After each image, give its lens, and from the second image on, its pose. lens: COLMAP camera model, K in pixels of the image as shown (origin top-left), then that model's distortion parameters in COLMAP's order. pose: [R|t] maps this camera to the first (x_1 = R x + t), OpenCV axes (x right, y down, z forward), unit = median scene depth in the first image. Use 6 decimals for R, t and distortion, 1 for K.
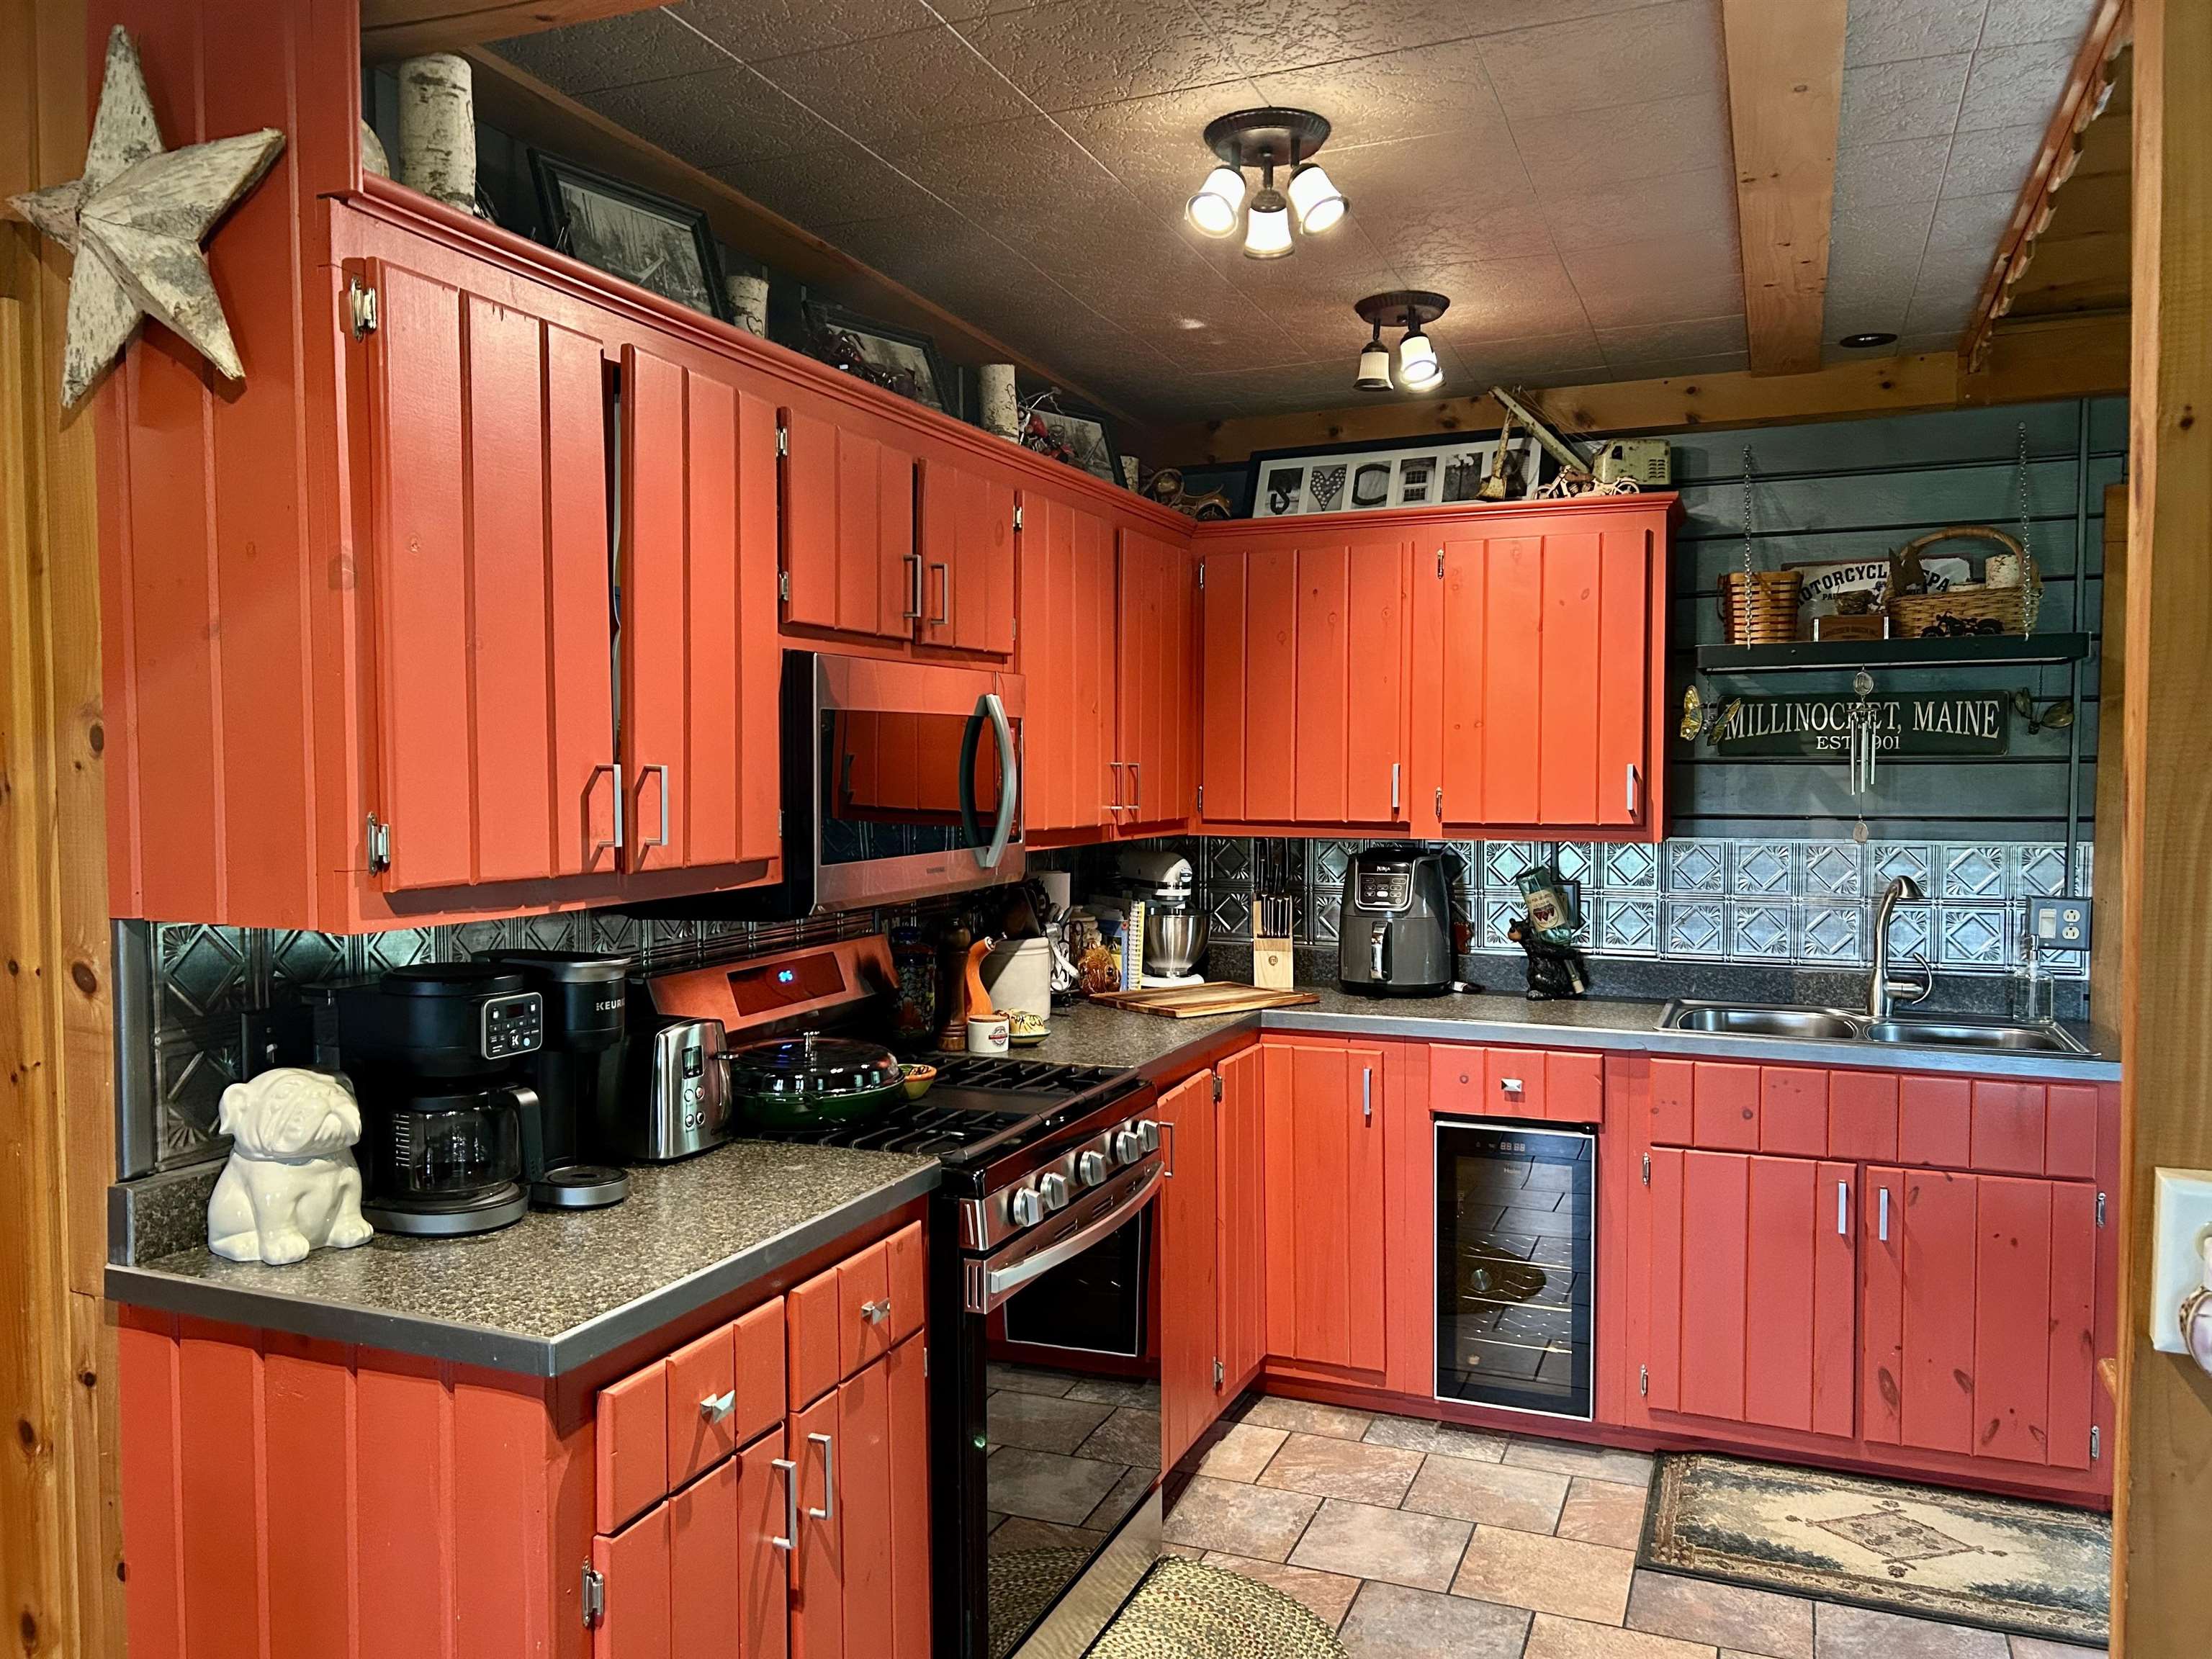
lens RADIAL K [[1660.9, 0, 1090.5], [0, 1660.9, 841.4], [0, 0, 1]] dist [0.042767, -0.043854]
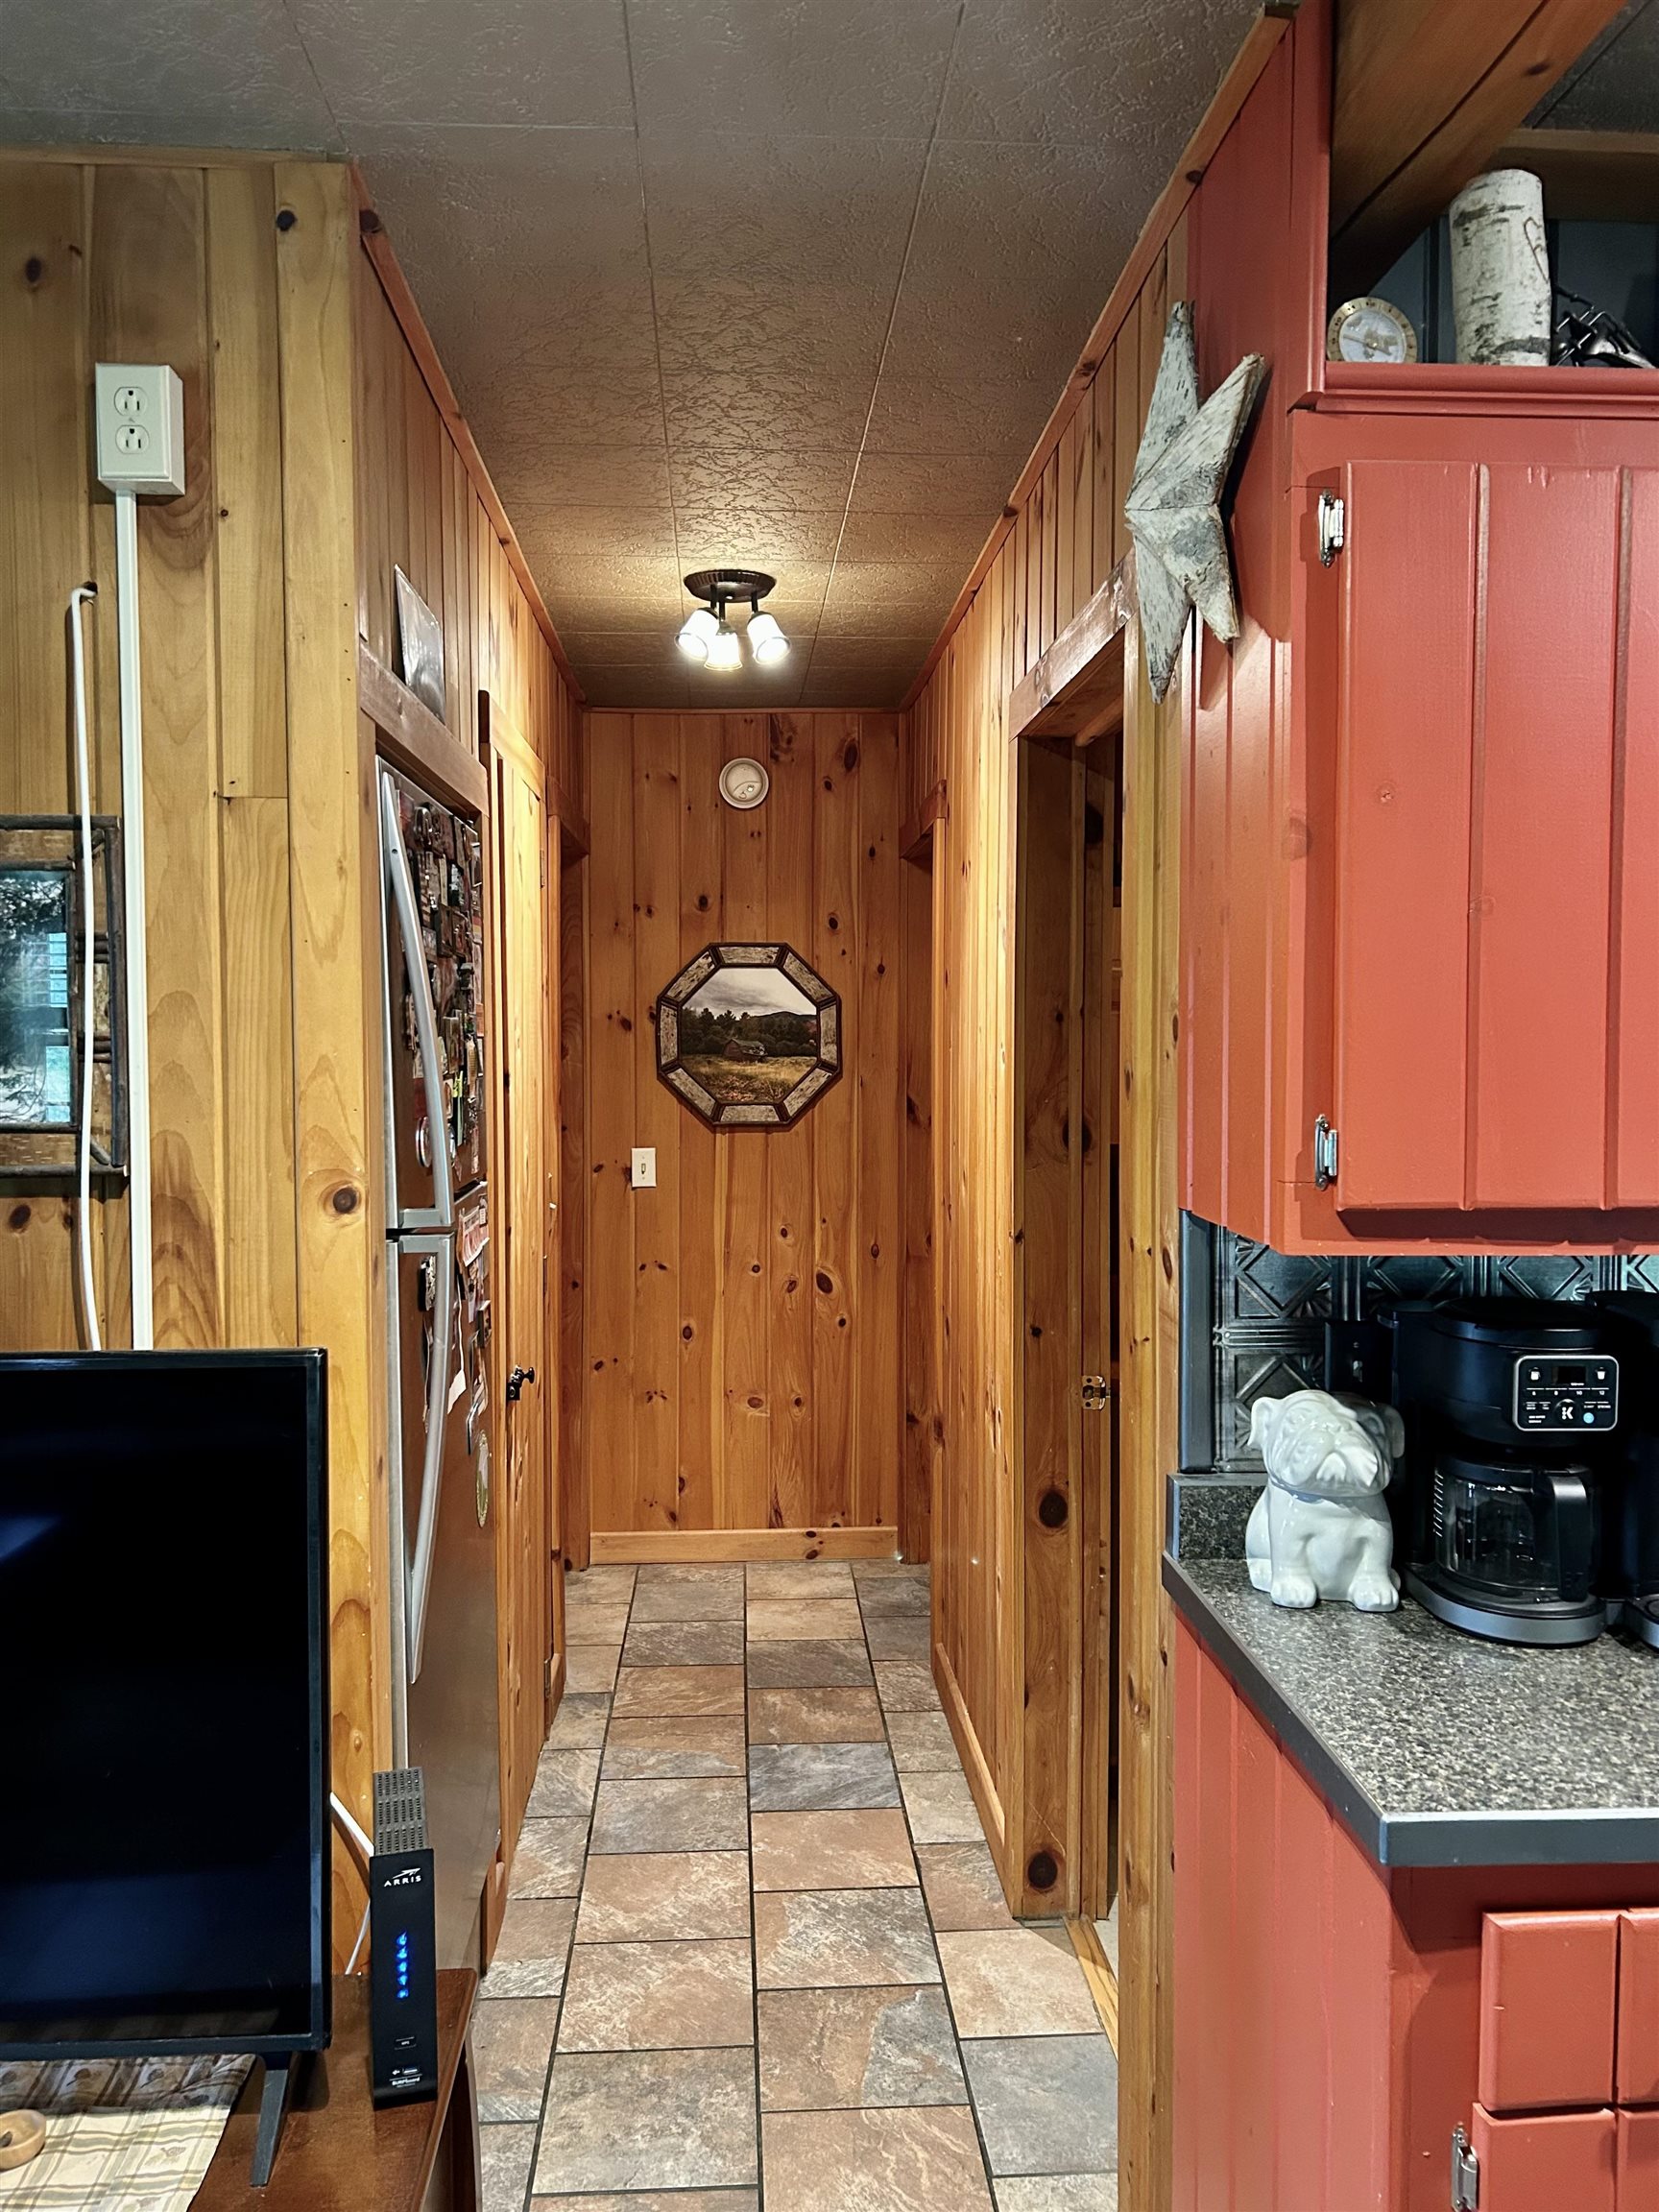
lens RADIAL K [[1660.9, 0, 825.6], [0, 1660.9, 1101.1], [0, 0, 1]] dist [0.042767, -0.043854]
pose [[0.435792, 0.037545, -0.899264, 0.110536], [-0.039580, 0.998962, 0.022526, -0.016333], [0.899177, 0.025776, 0.436826, 0.192375]]
